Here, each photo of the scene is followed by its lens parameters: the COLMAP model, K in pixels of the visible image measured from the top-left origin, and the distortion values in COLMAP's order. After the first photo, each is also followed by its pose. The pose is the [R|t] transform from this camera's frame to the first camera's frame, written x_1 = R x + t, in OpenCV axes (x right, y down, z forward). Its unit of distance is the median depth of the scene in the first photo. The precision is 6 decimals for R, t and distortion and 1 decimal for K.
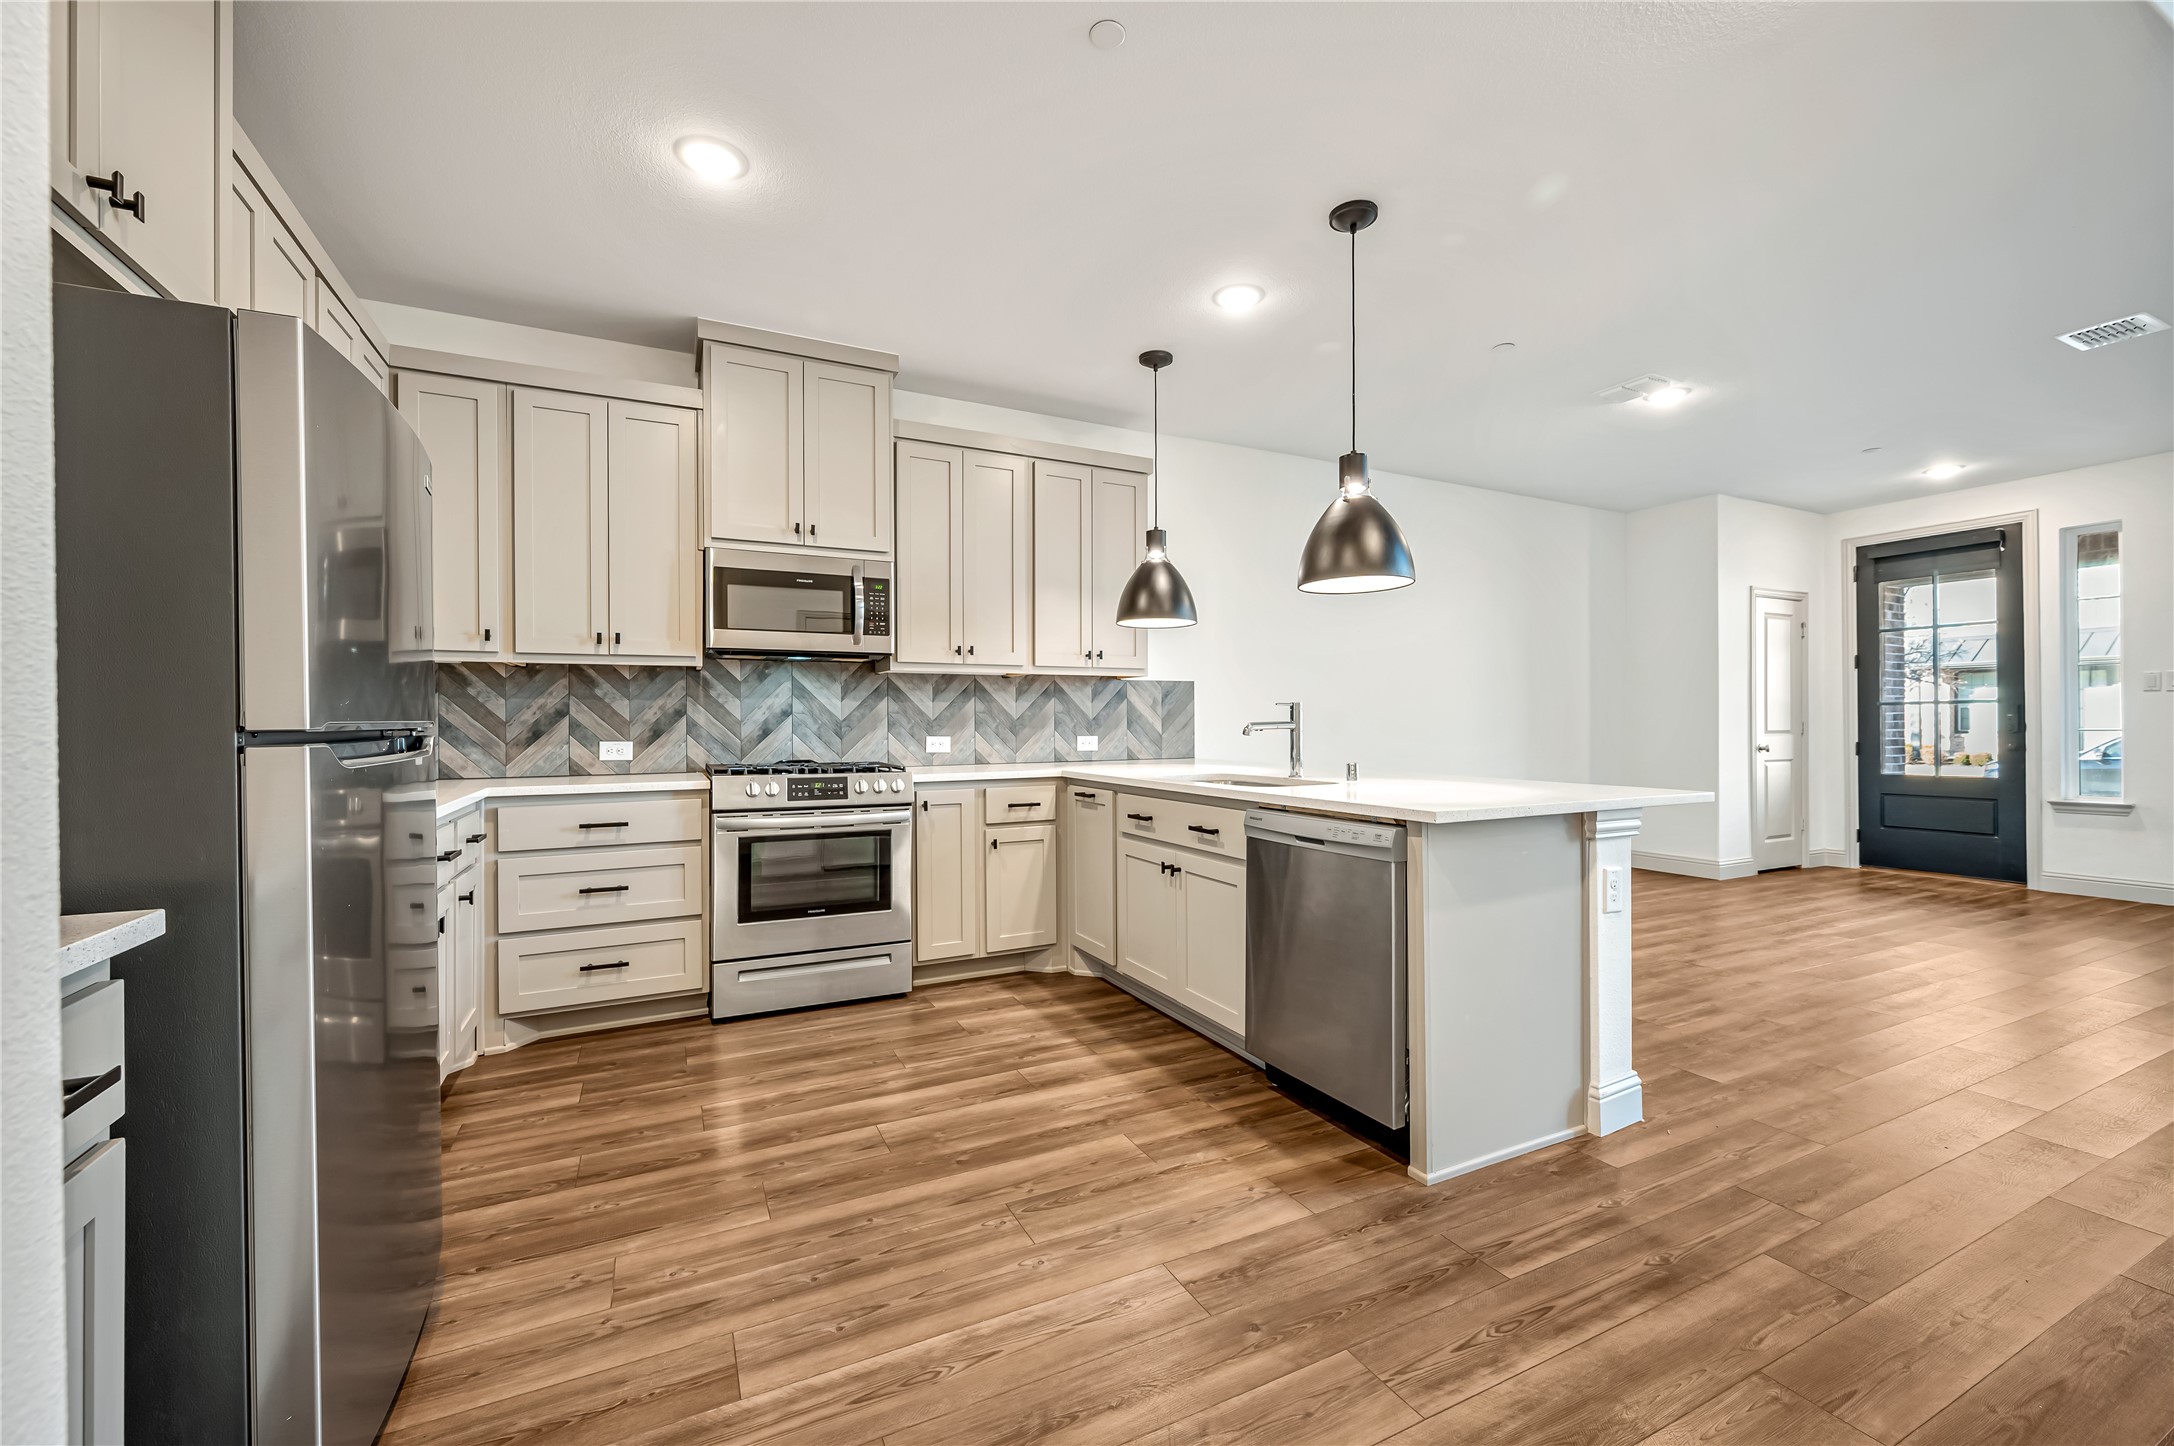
lens RADIAL K [[876.7, 0, 1096.0], [0, 876.7, 723.4], [0, 0, 1]] dist [0.000773, -0.000262]
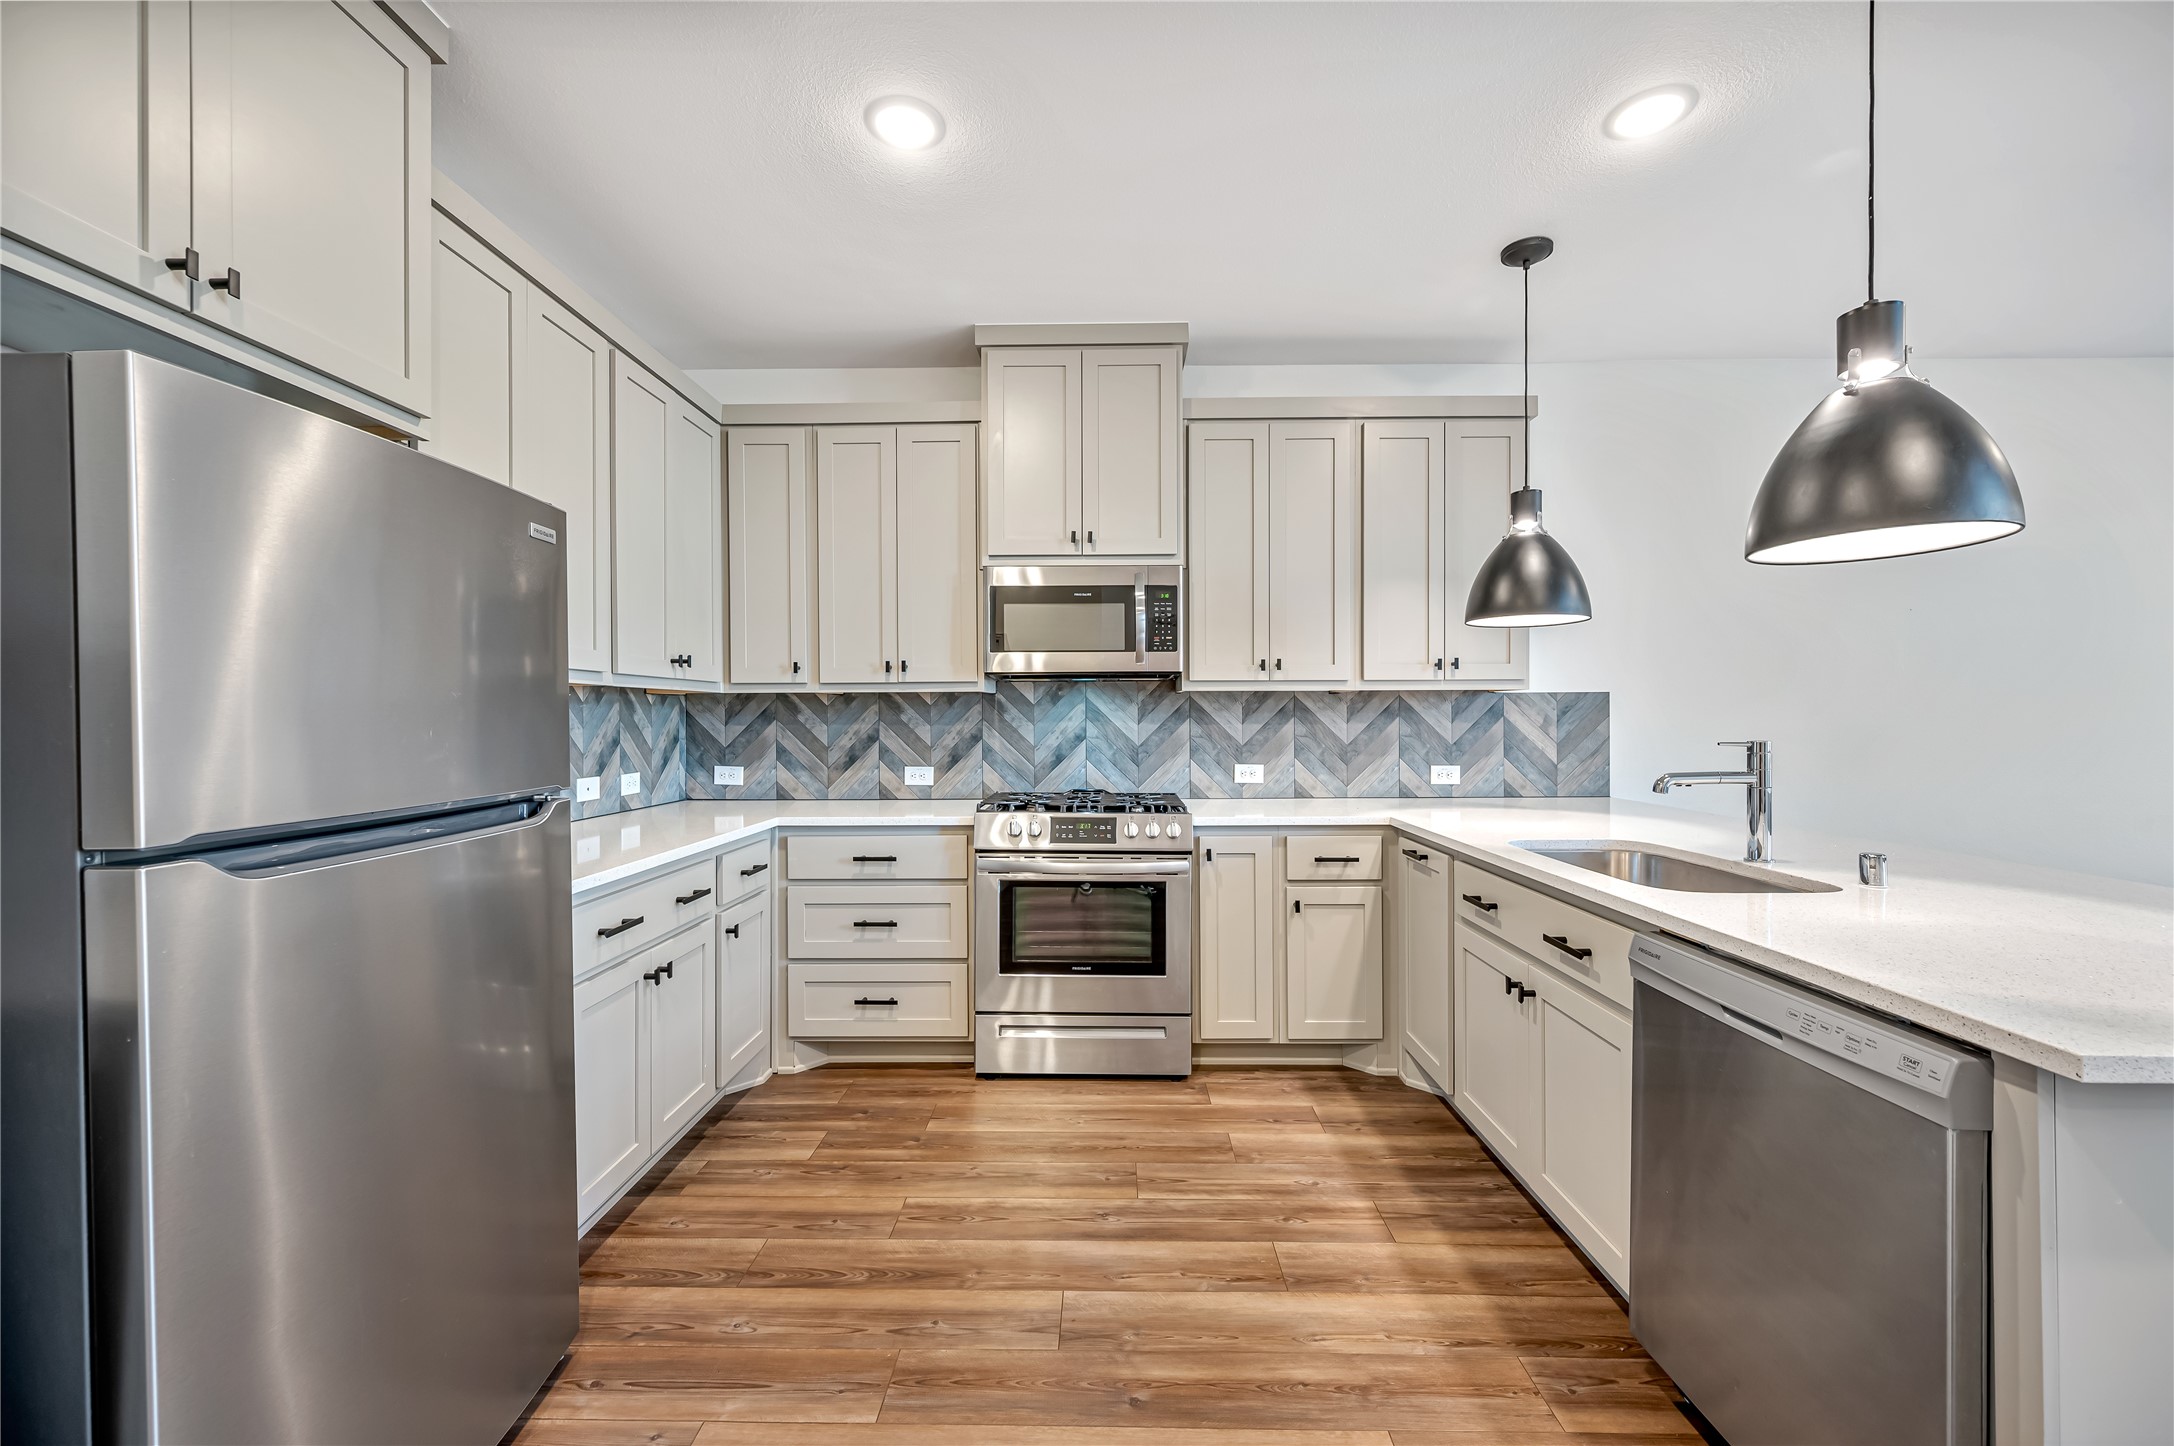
lens RADIAL K [[861.0, 0, 1088.1], [0, 861.0, 720.4], [0, 0, 1]] dist [0.000107, 0.000243]
pose [[0.885094, 0.002949, -0.465403, 0.091324], [-0.000964, 0.999989, 0.004504, -0.040611], [0.465412, -0.003537, 0.885087, 0.238986]]
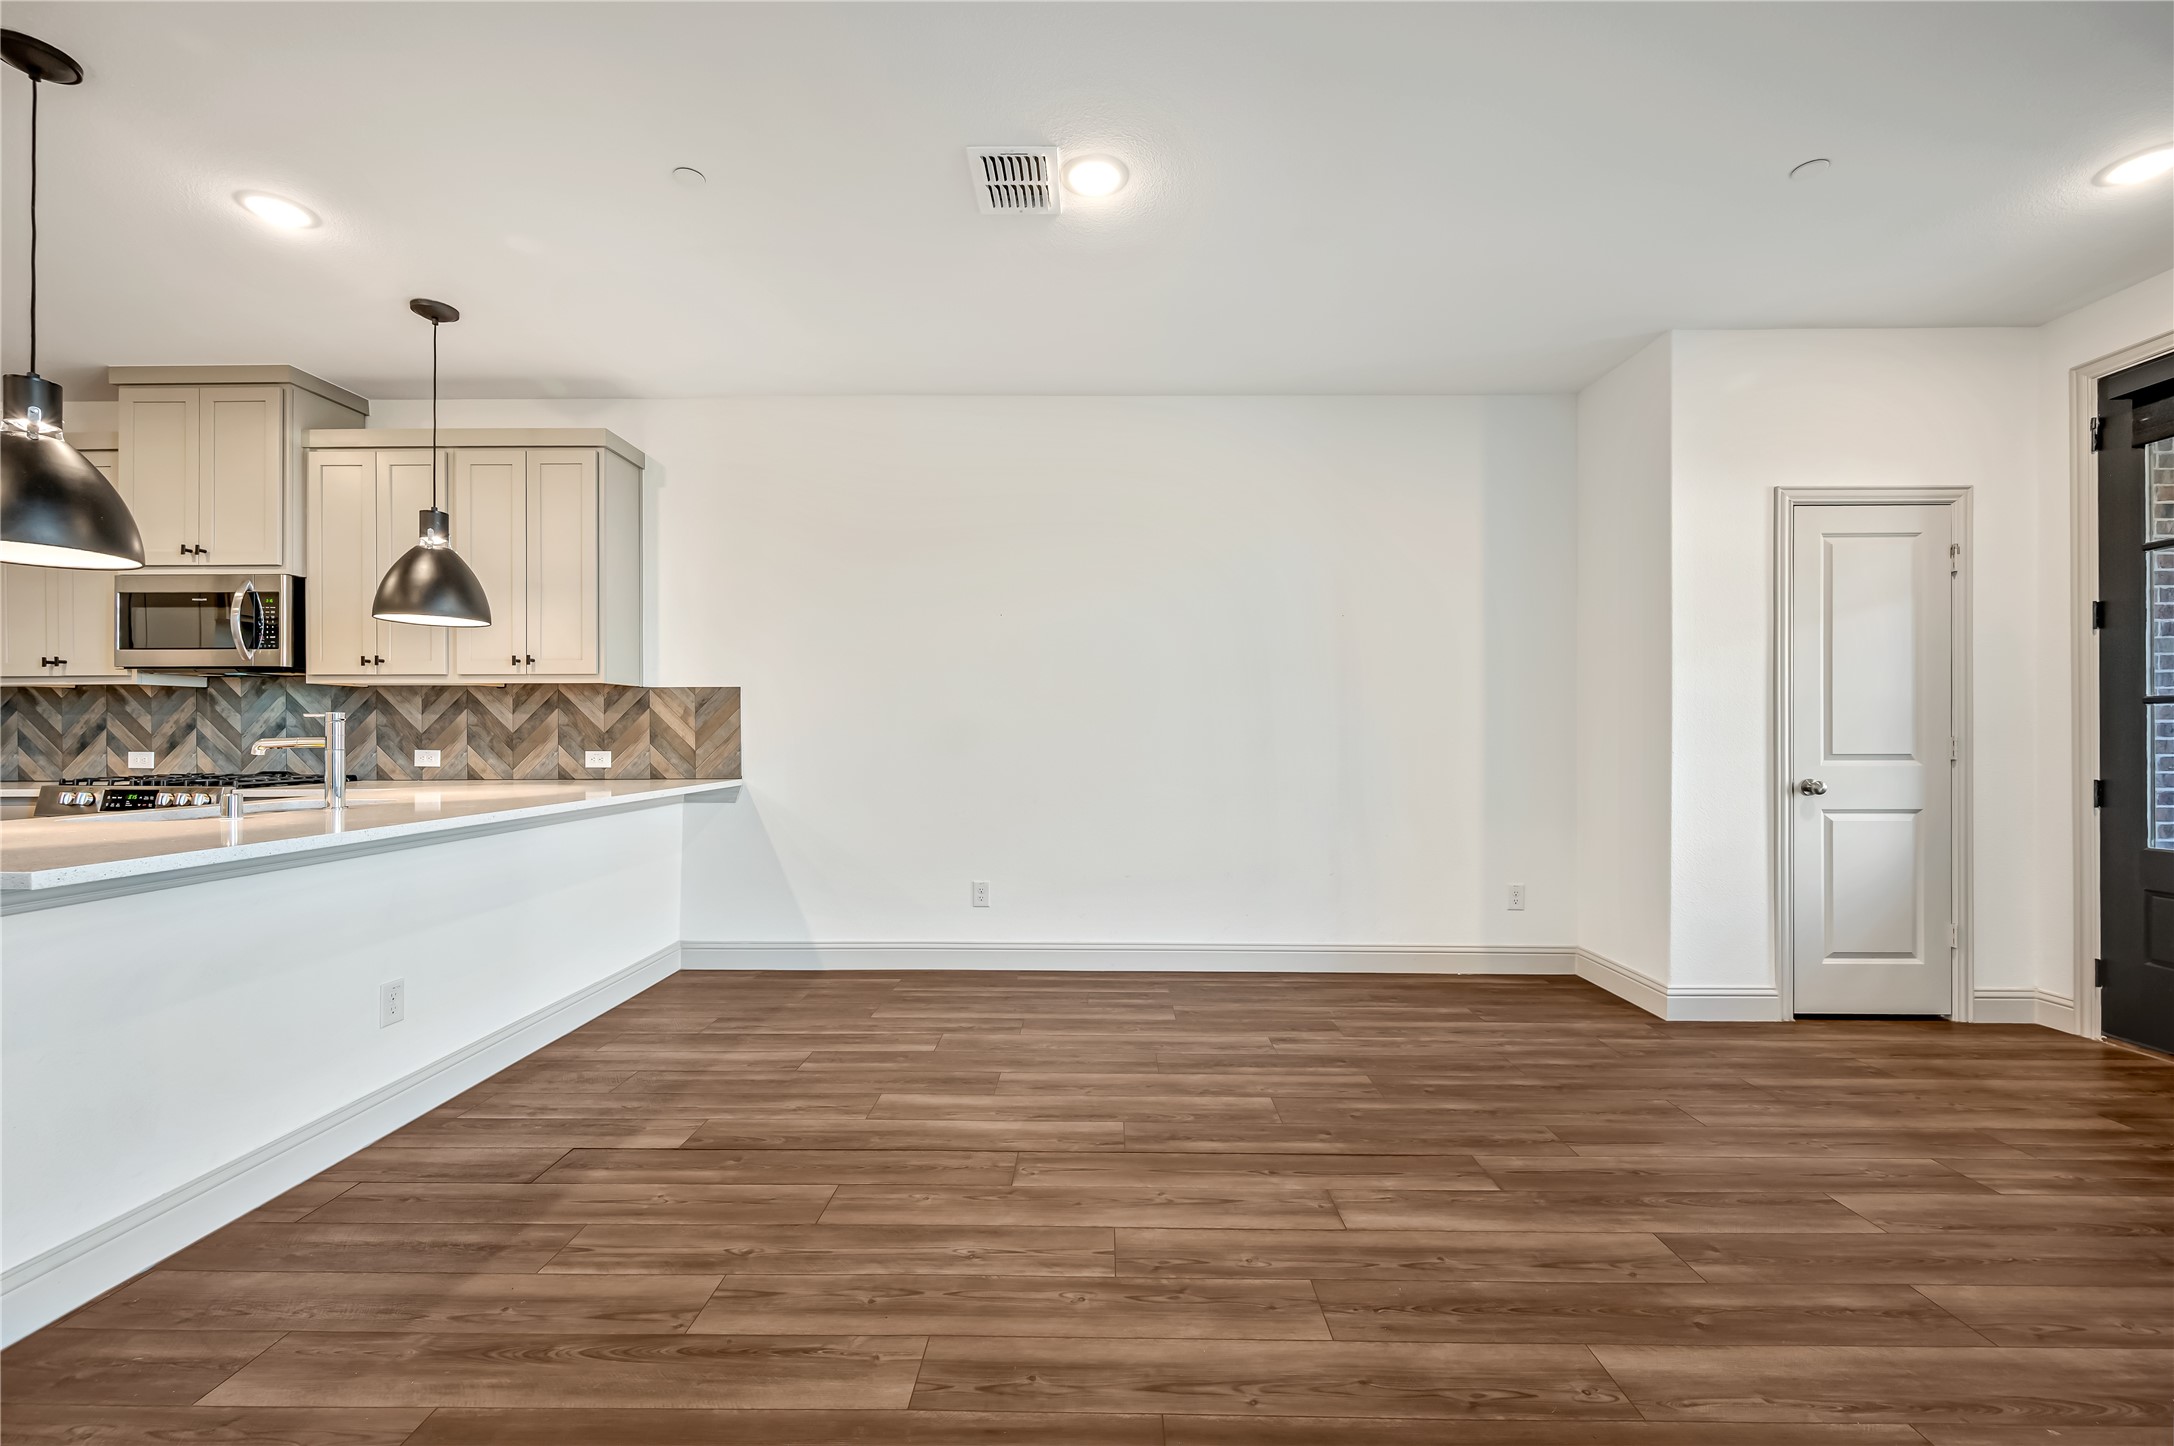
lens RADIAL K [[861.0, 0, 1088.6], [0, 861.0, 732.5], [0, 0, 1]] dist [0.000107, 0.000243]
pose [[0.887619, 0.000918, -0.460578, 1.168804], [-0.002199, 0.999995, -0.002243, -0.005117], [0.460574, 0.003004, 0.887616, 0.629210]]
